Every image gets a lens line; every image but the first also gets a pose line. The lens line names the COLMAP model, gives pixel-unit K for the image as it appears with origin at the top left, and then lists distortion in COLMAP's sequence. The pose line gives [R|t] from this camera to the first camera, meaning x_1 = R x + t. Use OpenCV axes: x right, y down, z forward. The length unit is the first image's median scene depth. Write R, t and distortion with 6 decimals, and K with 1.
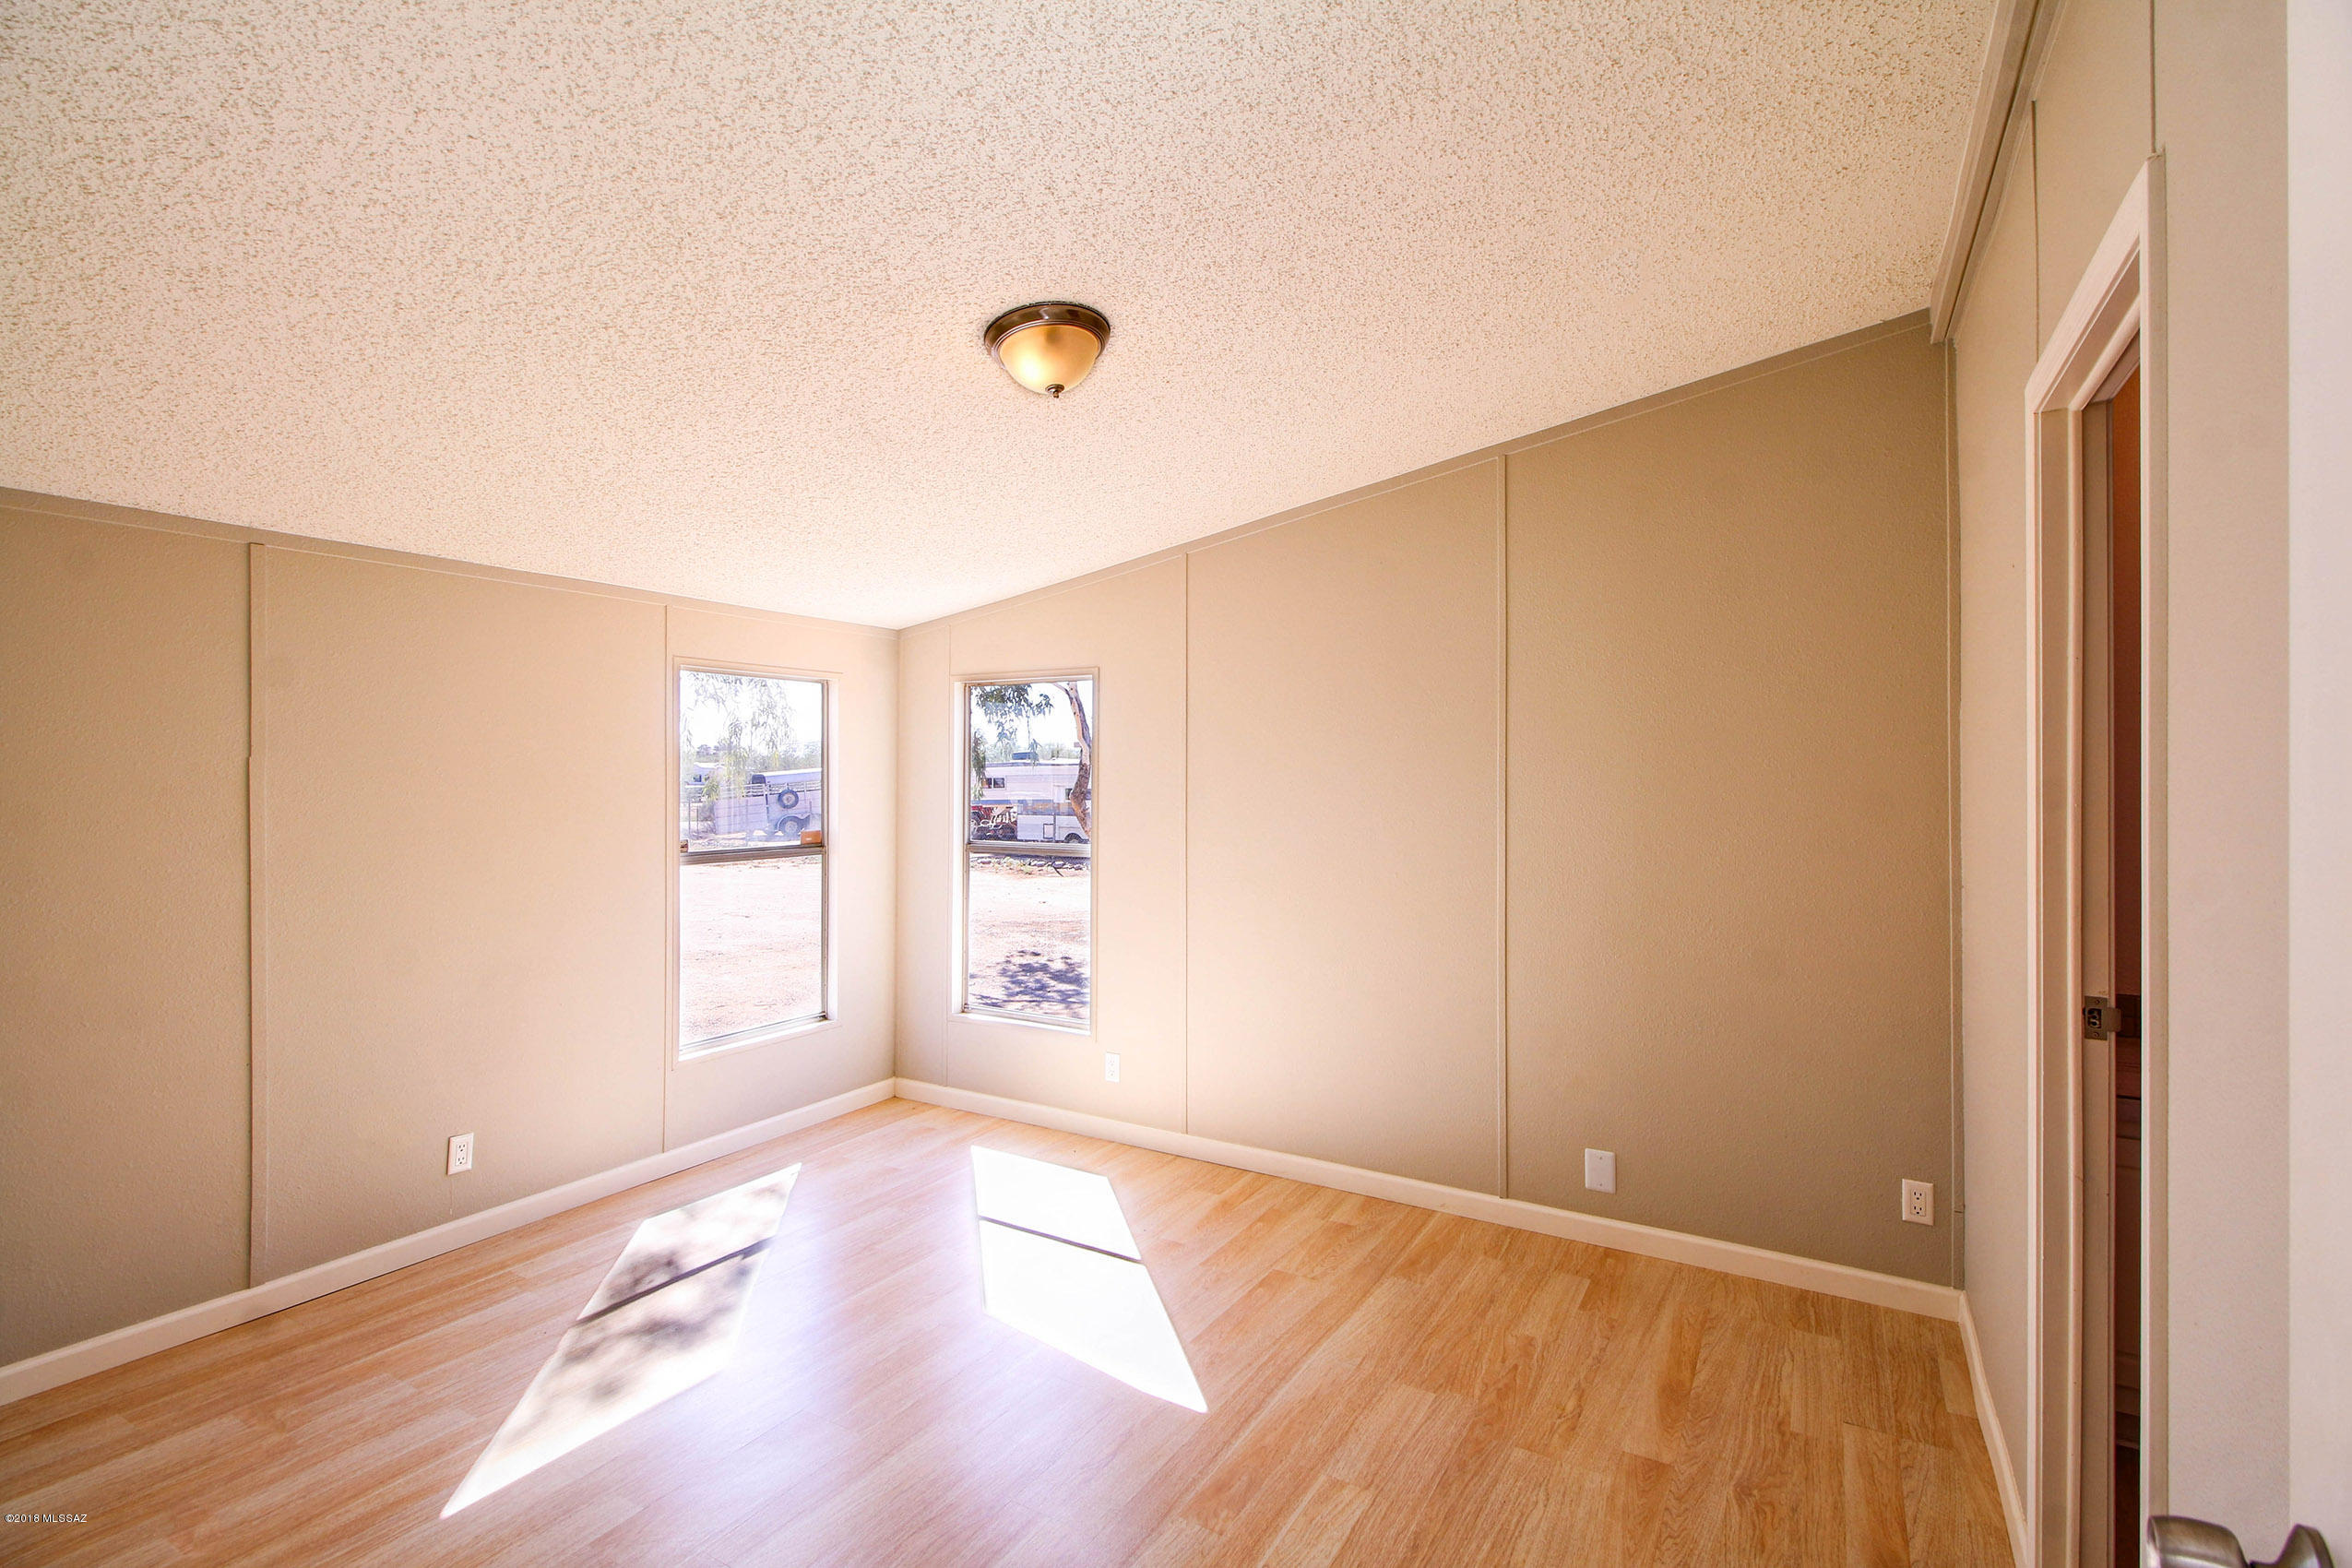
lens RADIAL K [[1070.8, 0, 1180.3], [0, 1070.8, 783.1], [0, 0, 1]] dist [0.010153, -0.003714]
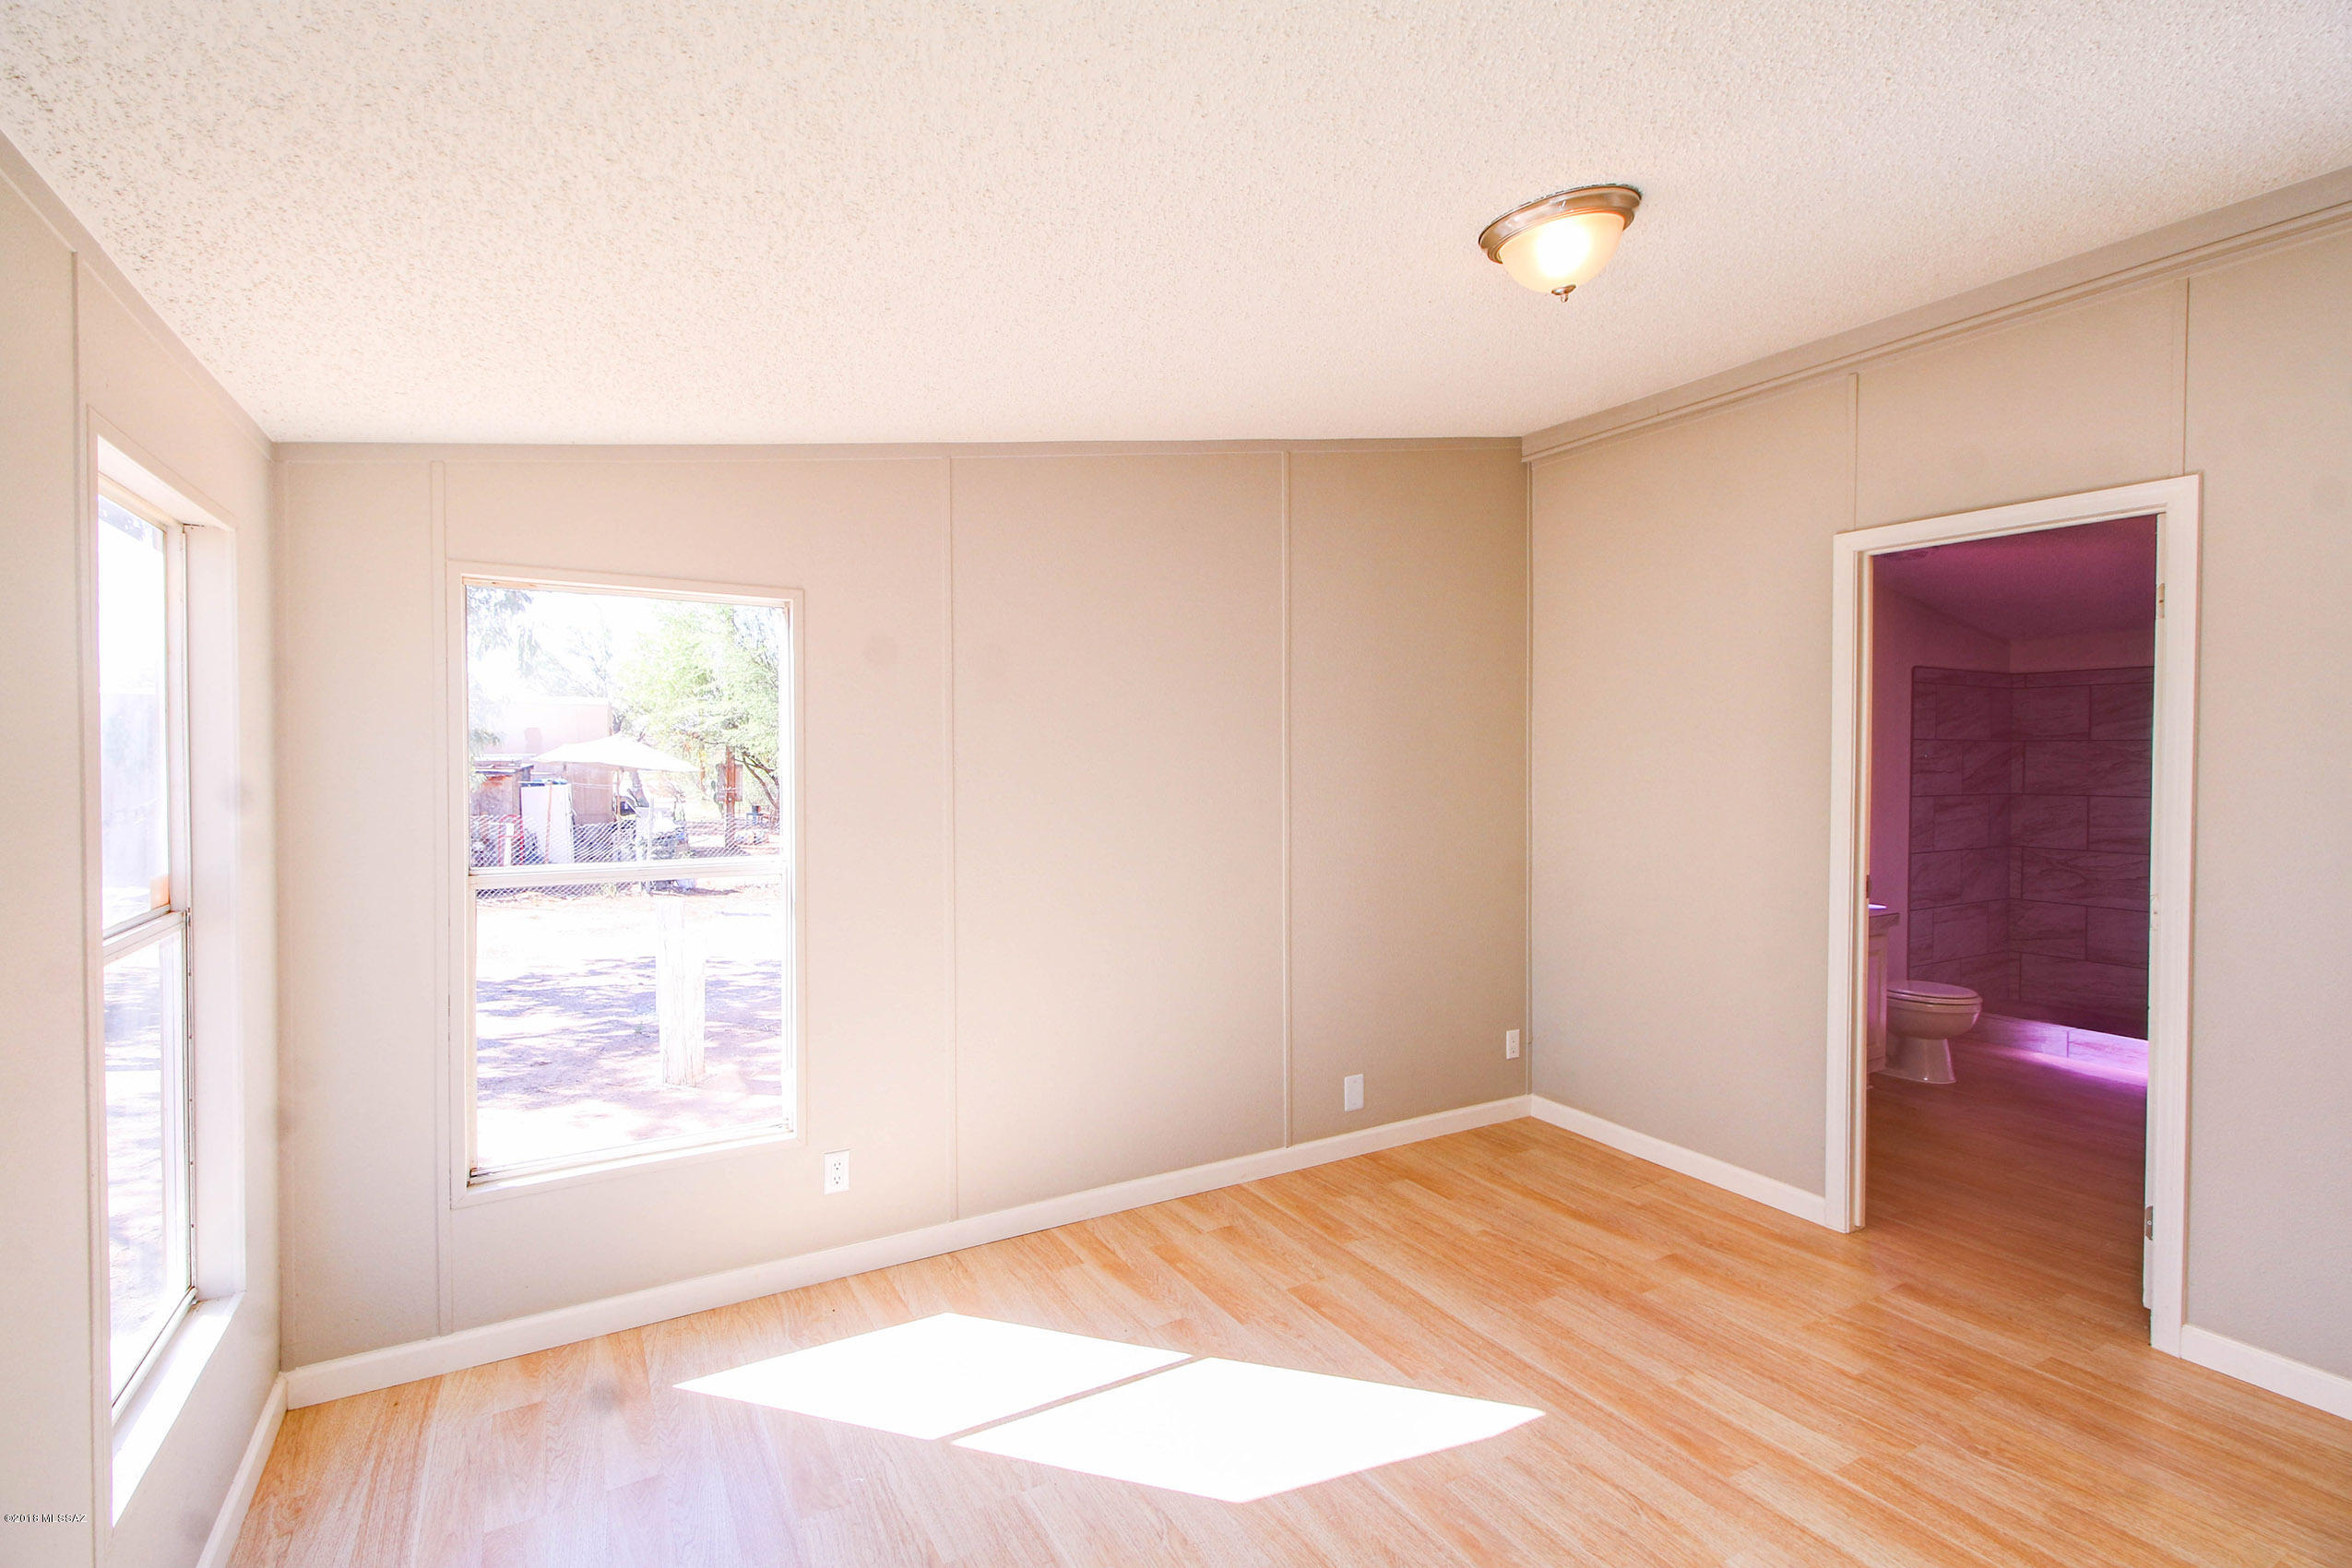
lens RADIAL K [[1070.8, 0, 1157.3], [0, 1070.8, 779.9], [0, 0, 1]] dist [0.010153, -0.003714]
pose [[0.488959, -0.017699, 0.872127, -0.761015], [0.005341, 0.999836, 0.017296, -0.000317], [-0.872290, -0.003799, 0.488974, 0.648670]]
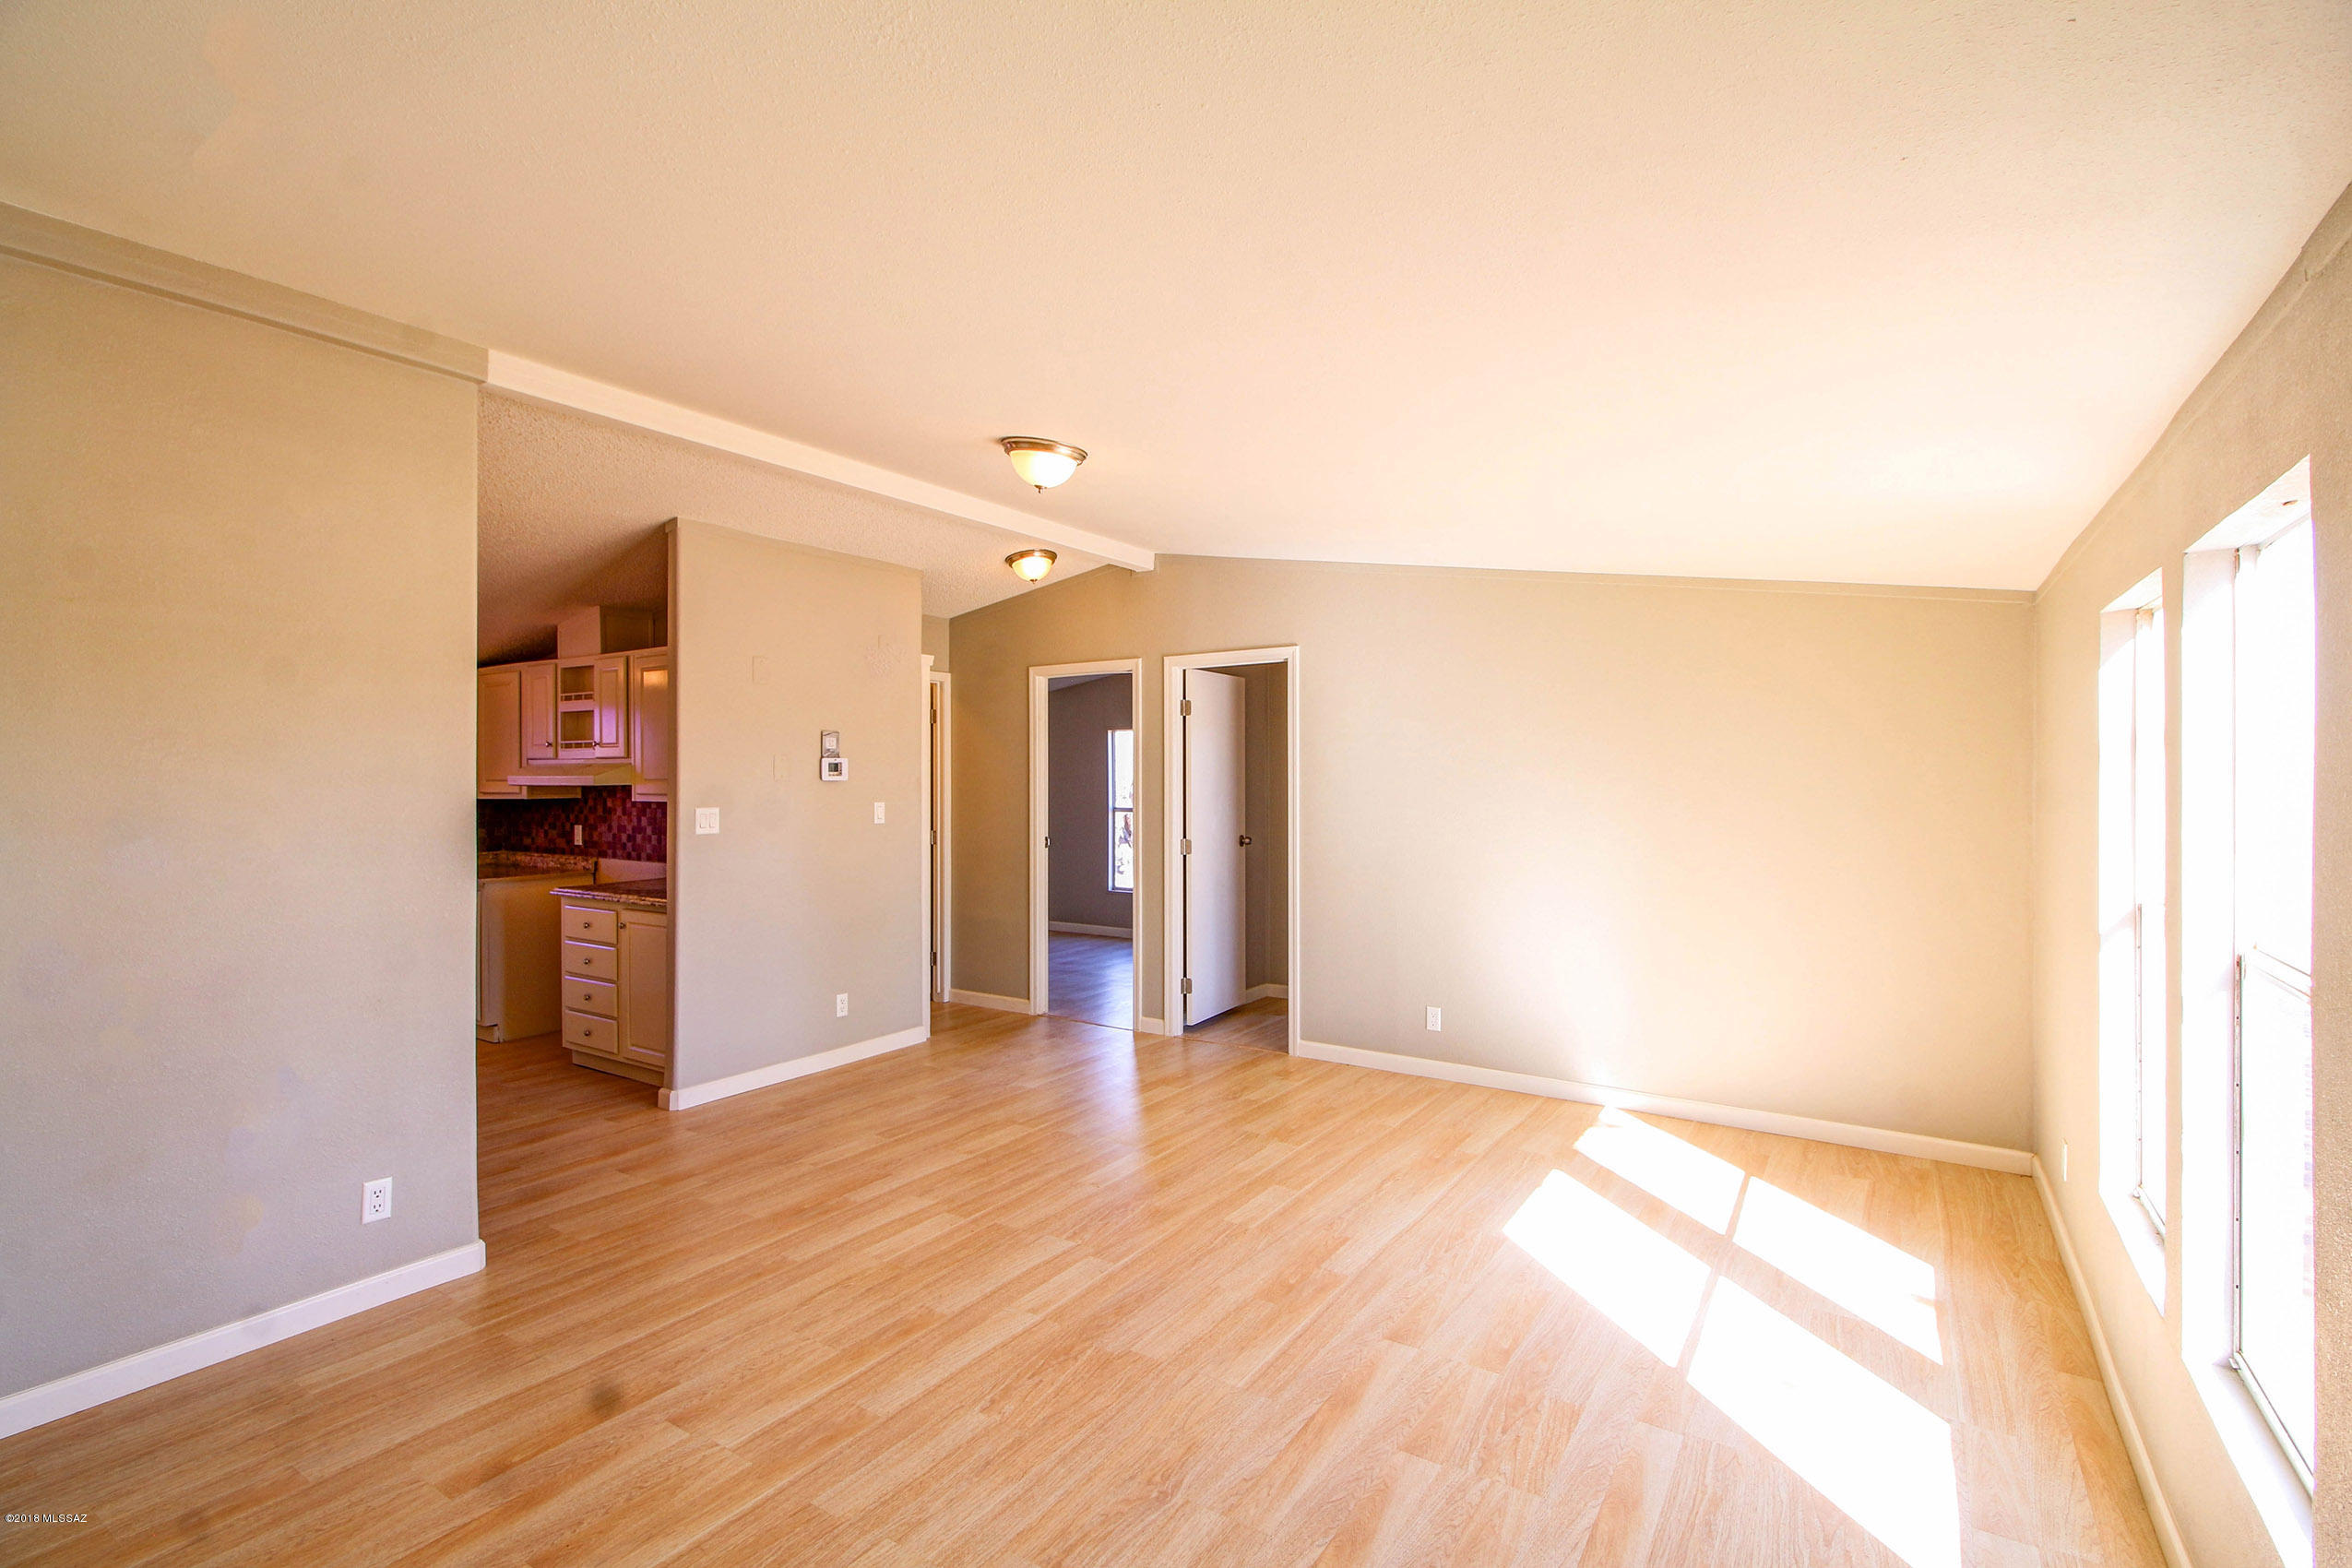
lens RADIAL K [[1070.8, 0, 1187.9], [0, 1070.8, 767.1], [0, 0, 1]] dist [0.010153, -0.003714]
pose [[-0.999552, 0.003087, 0.029785, 0.116075], [0.003023, 0.999993, -0.002220, -0.008404], [-0.029792, -0.002129, -0.999554, 1.650686]]
